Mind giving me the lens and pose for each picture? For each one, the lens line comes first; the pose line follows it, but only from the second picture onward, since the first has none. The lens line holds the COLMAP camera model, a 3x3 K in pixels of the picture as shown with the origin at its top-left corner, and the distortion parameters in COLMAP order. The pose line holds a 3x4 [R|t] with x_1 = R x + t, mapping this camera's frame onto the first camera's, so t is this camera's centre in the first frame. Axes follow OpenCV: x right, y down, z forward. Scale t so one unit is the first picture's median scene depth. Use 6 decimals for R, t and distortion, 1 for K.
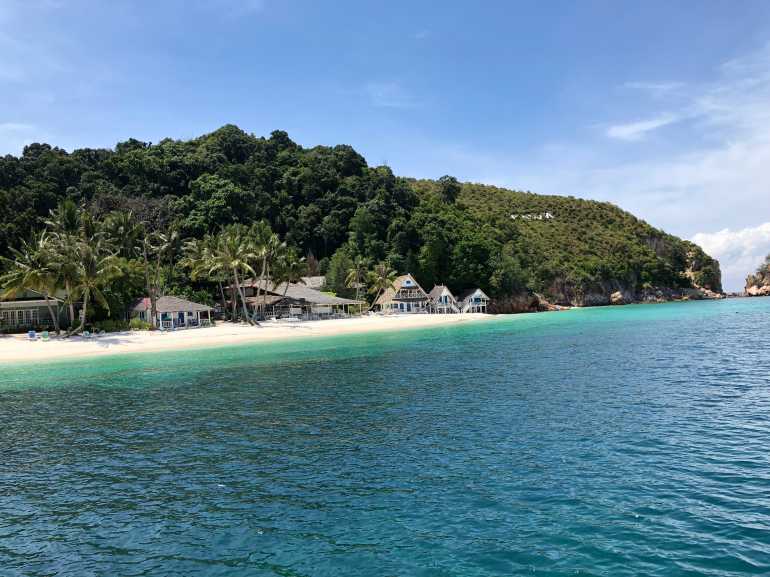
lens RADIAL K [[610.3, 0, 385.0], [0, 610.3, 288.5], [0, 0, 1]] dist [0.049326, -0.074219]
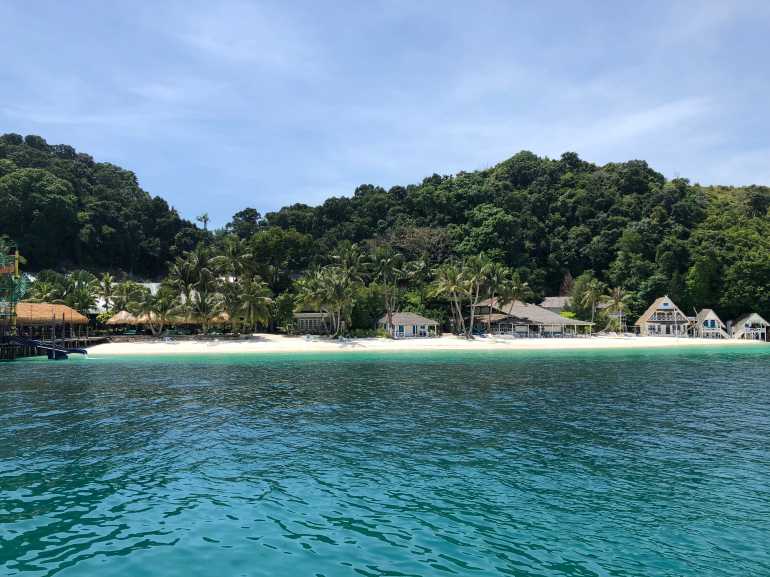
lens RADIAL K [[610.3, 0, 385.0], [0, 610.3, 288.5], [0, 0, 1]] dist [0.049326, -0.074219]
pose [[0.864066, 0.016352, -0.503113, 0.134843], [-0.025618, 0.999606, -0.011509, -0.011732], [0.502726, 0.022833, 0.864144, -0.076049]]
